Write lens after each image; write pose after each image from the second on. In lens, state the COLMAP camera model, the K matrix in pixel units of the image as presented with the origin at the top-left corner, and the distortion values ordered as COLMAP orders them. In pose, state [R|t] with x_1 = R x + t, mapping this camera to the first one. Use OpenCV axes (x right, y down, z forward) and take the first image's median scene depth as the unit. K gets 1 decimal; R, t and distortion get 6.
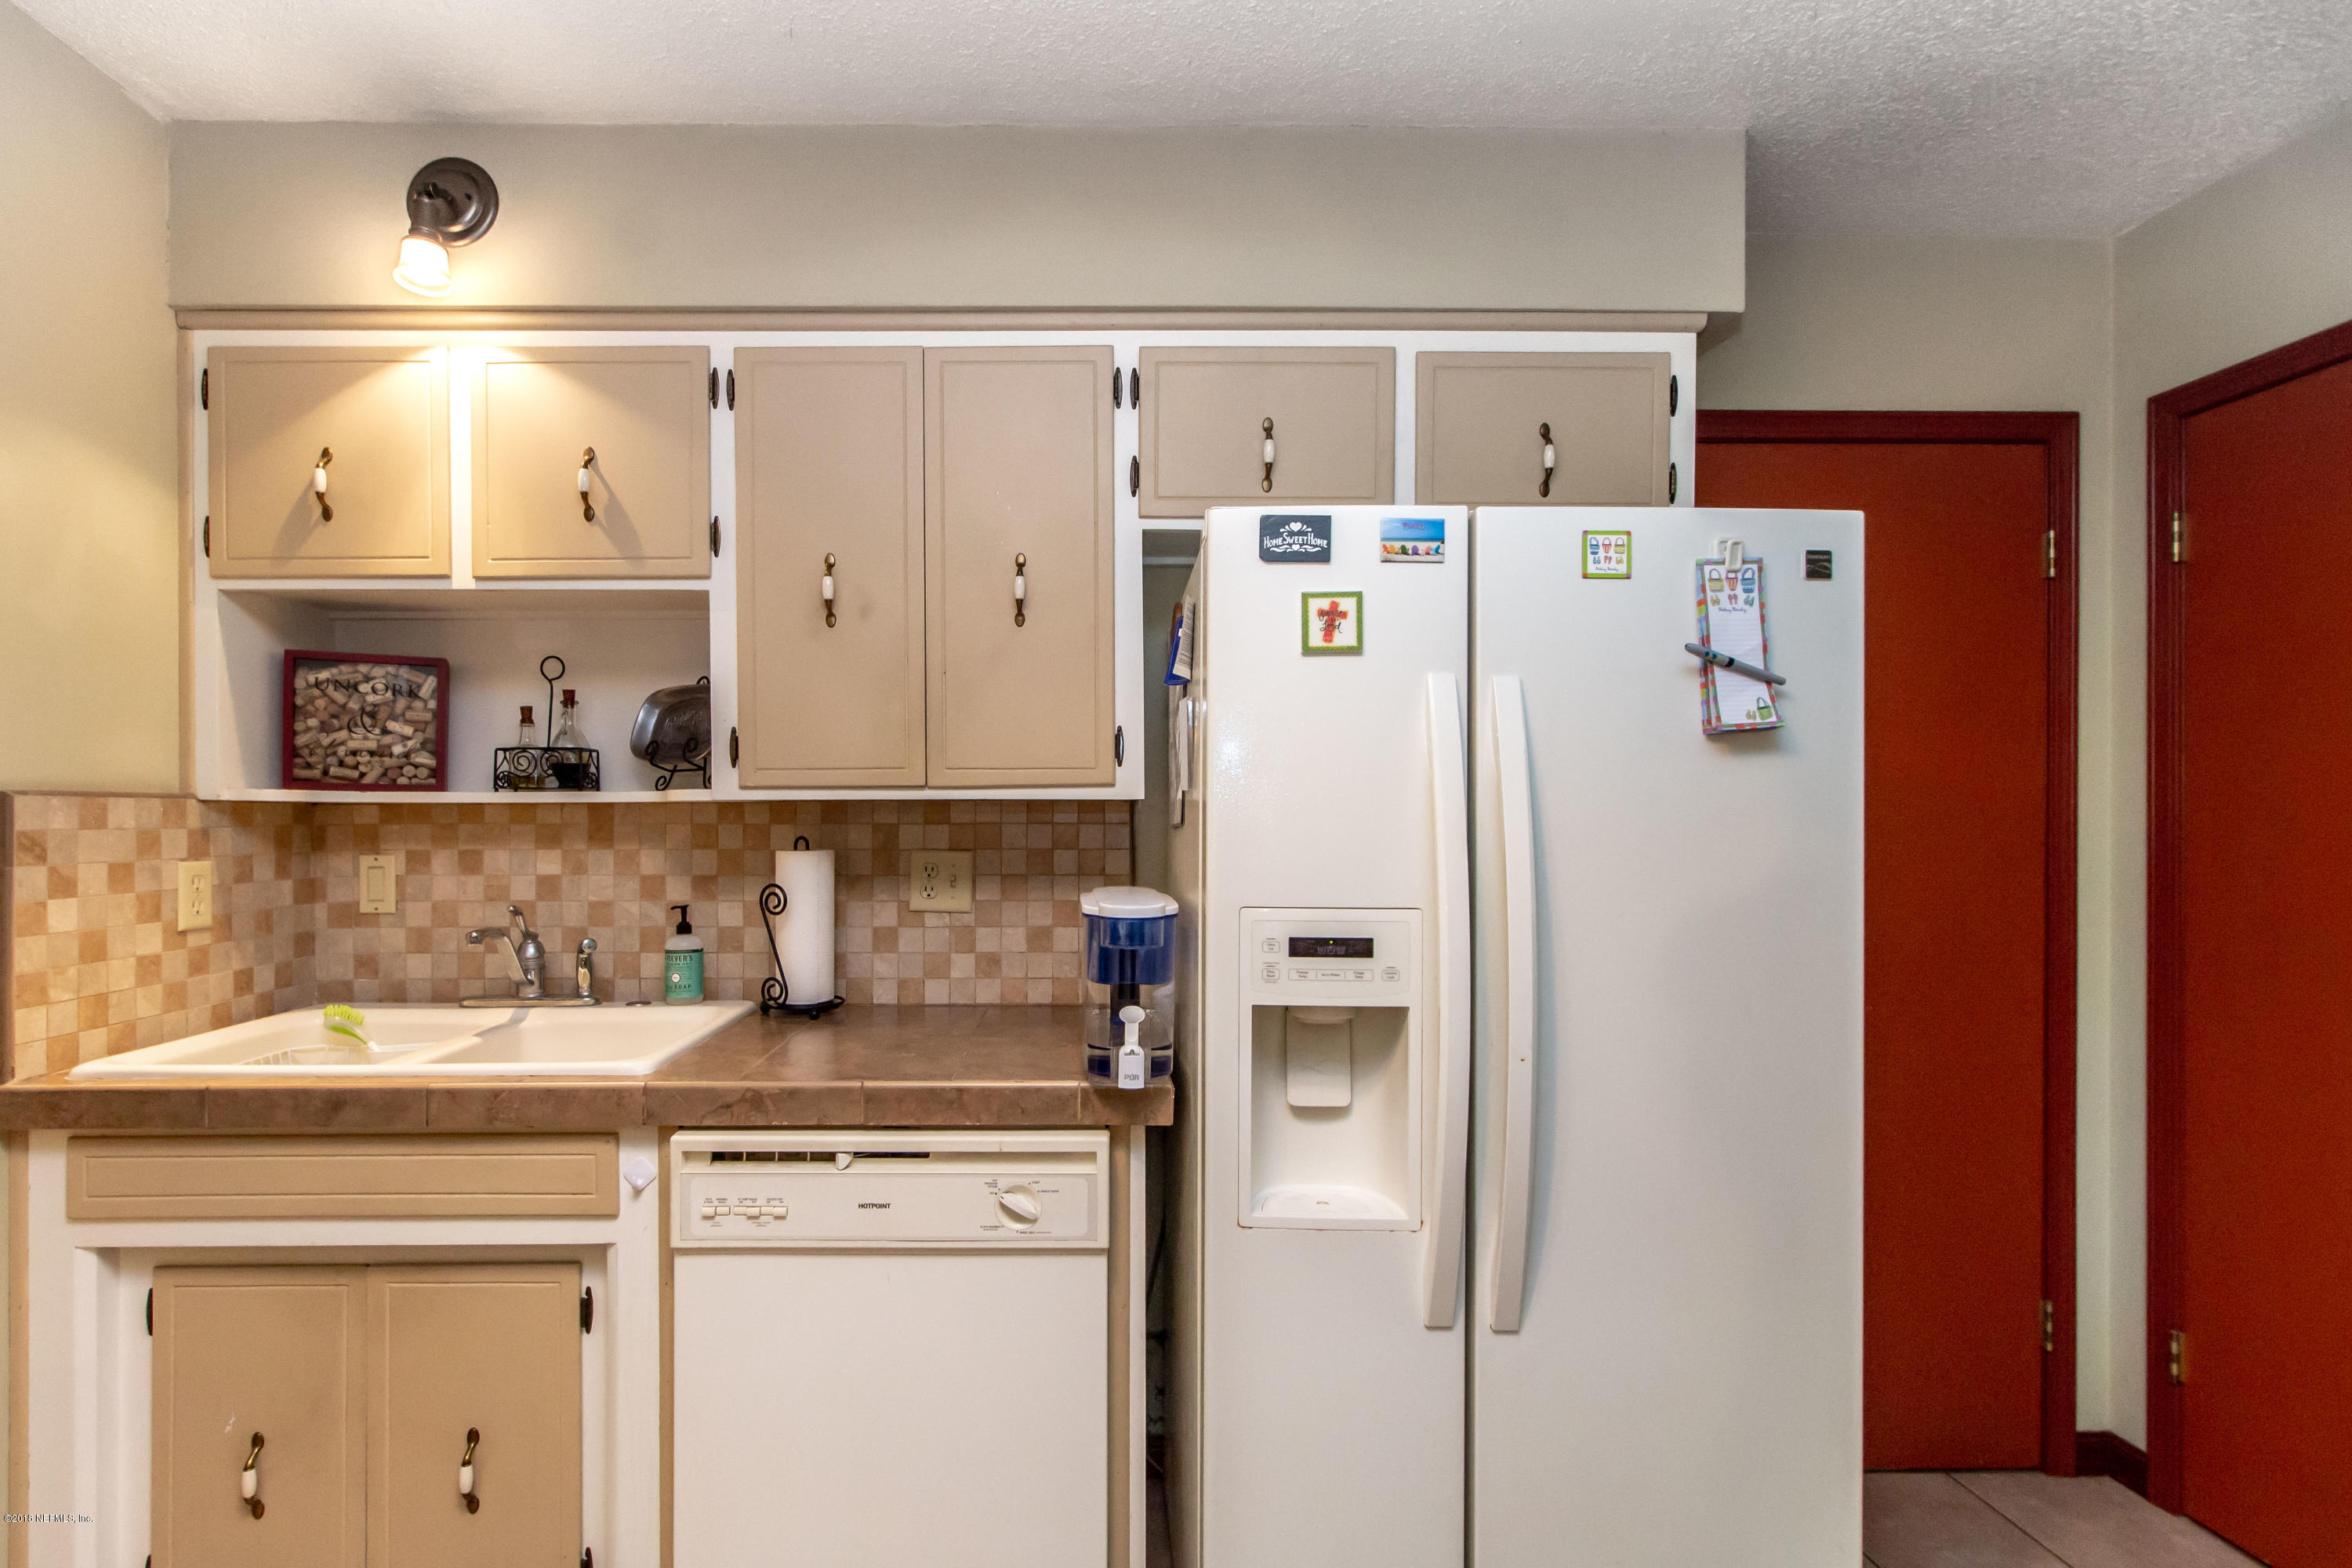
lens RADIAL K [[1096.3, 0, 1234.8], [0, 1096.3, 821.4], [0, 0, 1]] dist [0.002153, -0.000334]
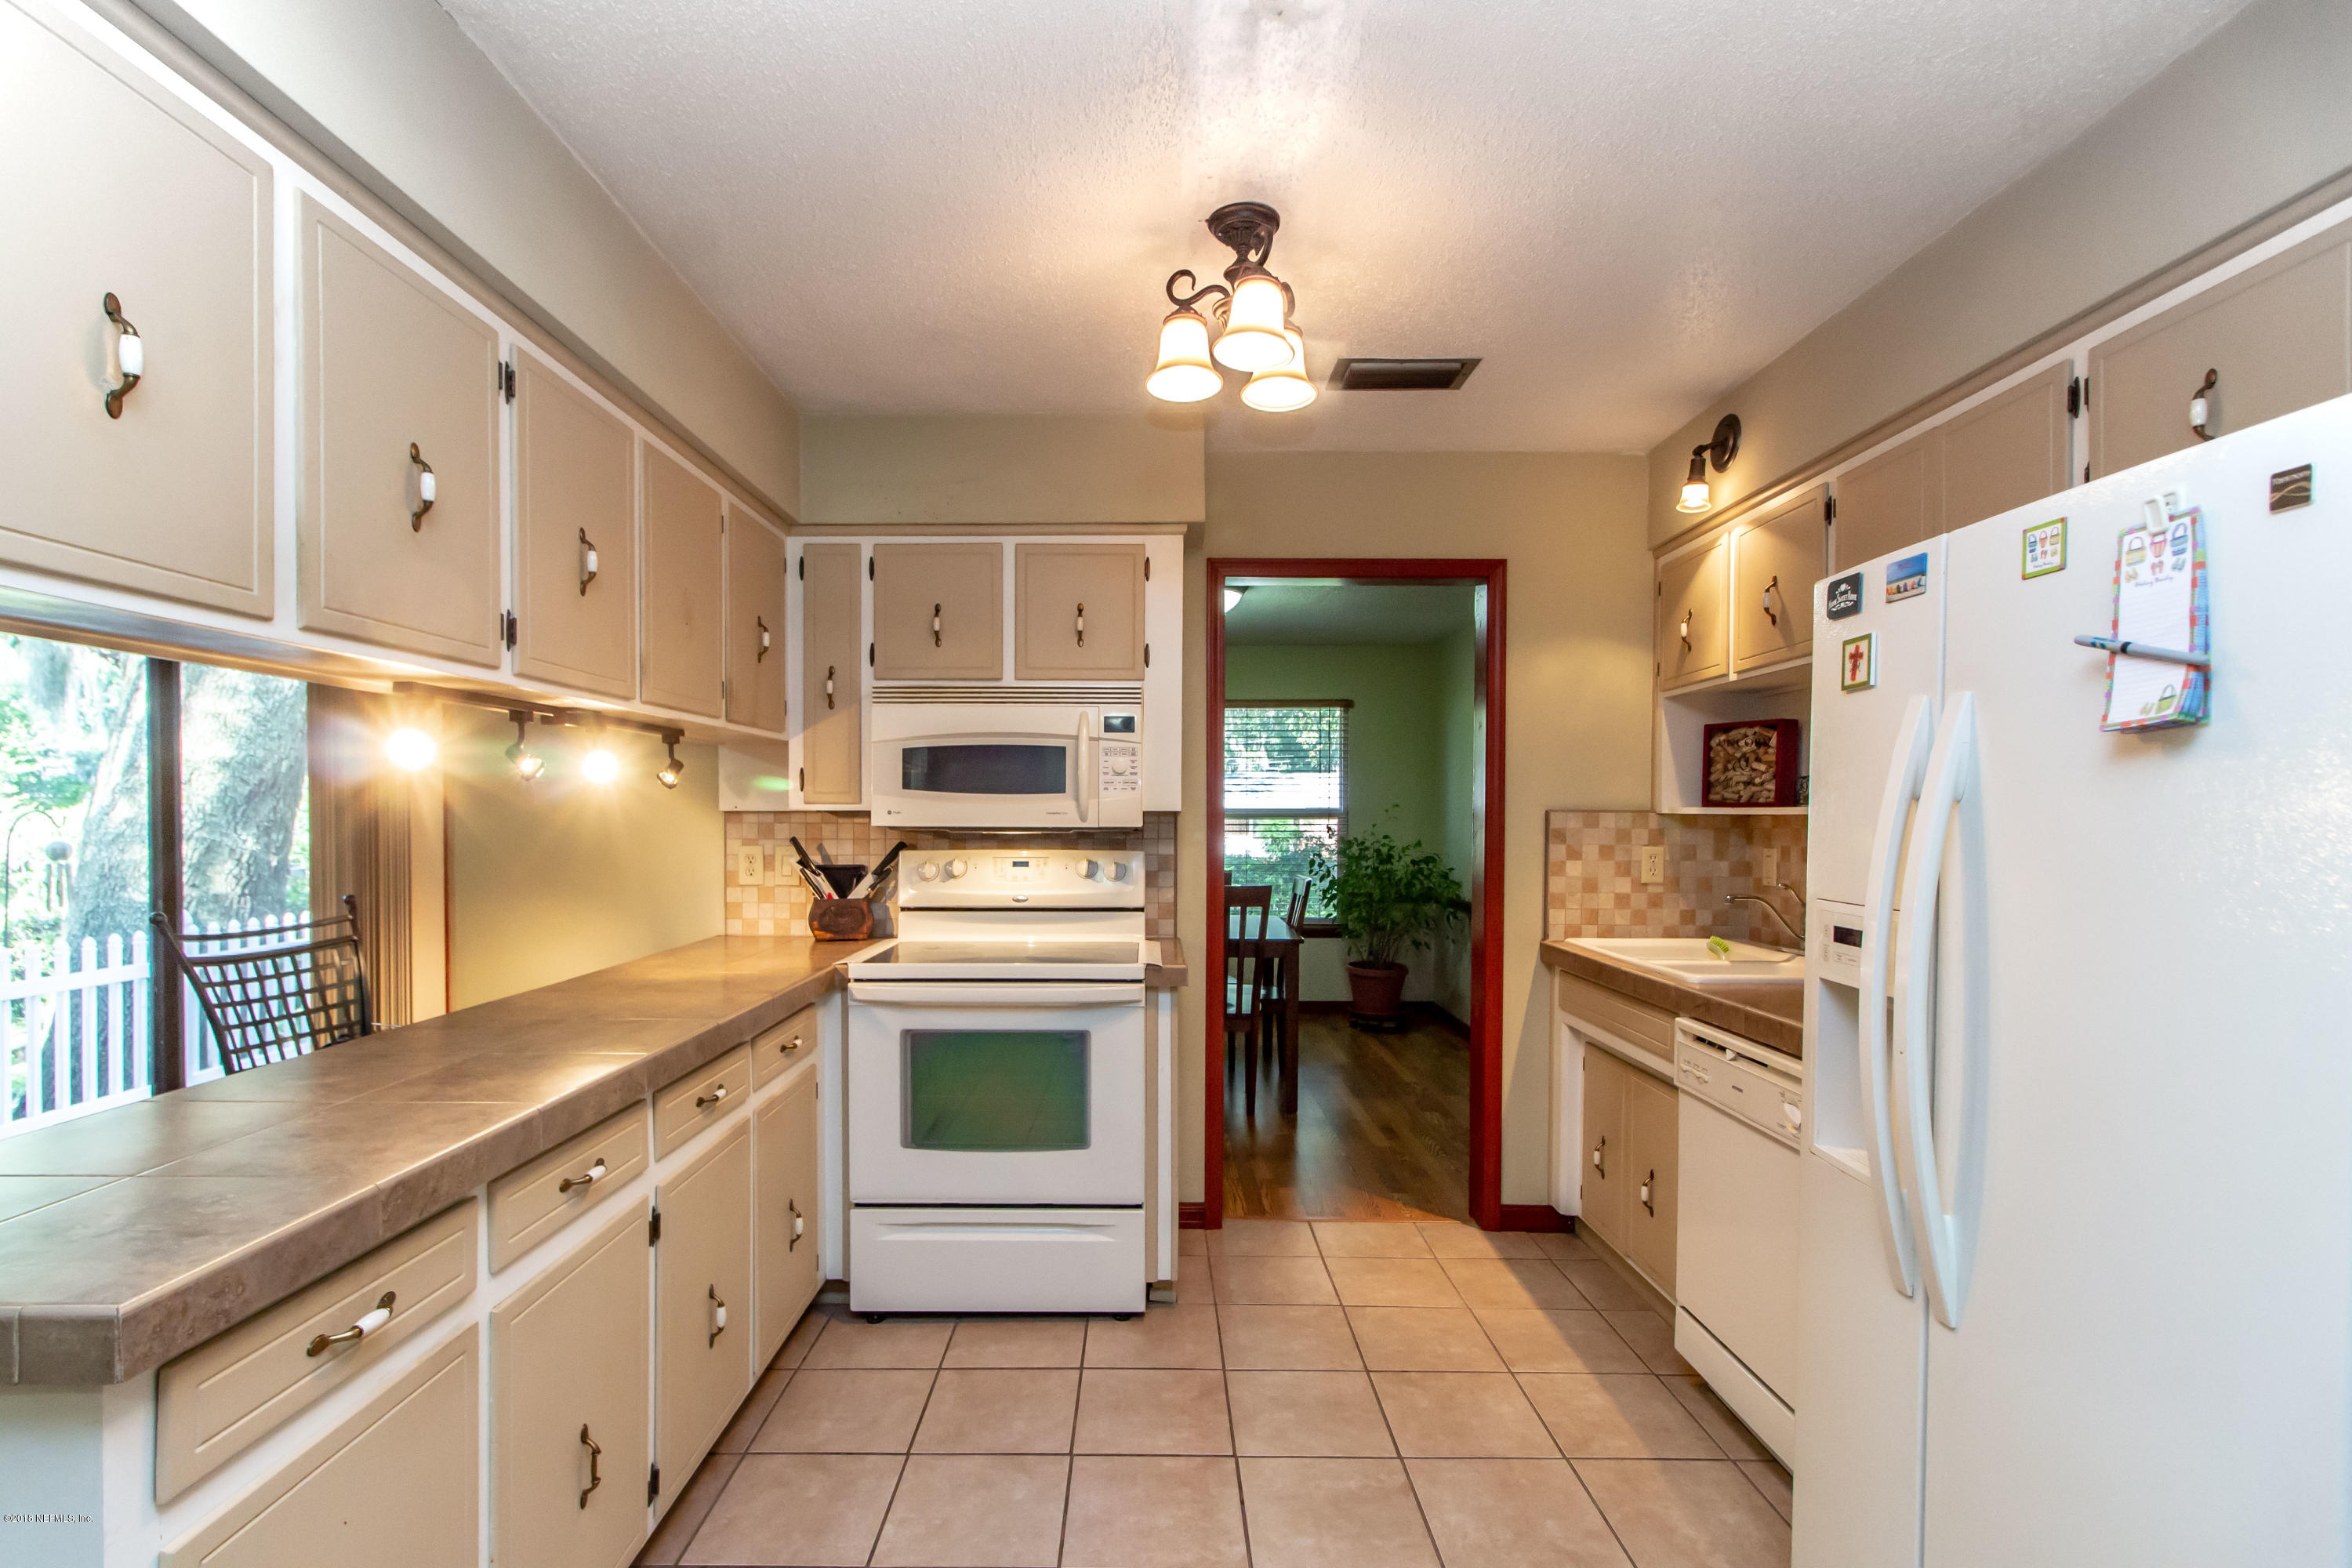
lens RADIAL K [[1096.3, 0, 1157.8], [0, 1096.3, 824.0], [0, 0, 1]] dist [0.002153, -0.000334]
pose [[-0.009519, 0.007348, -0.999928, 1.091494], [-0.013823, 0.999876, 0.007479, -0.005122], [0.999859, 0.013893, -0.009416, 0.220026]]
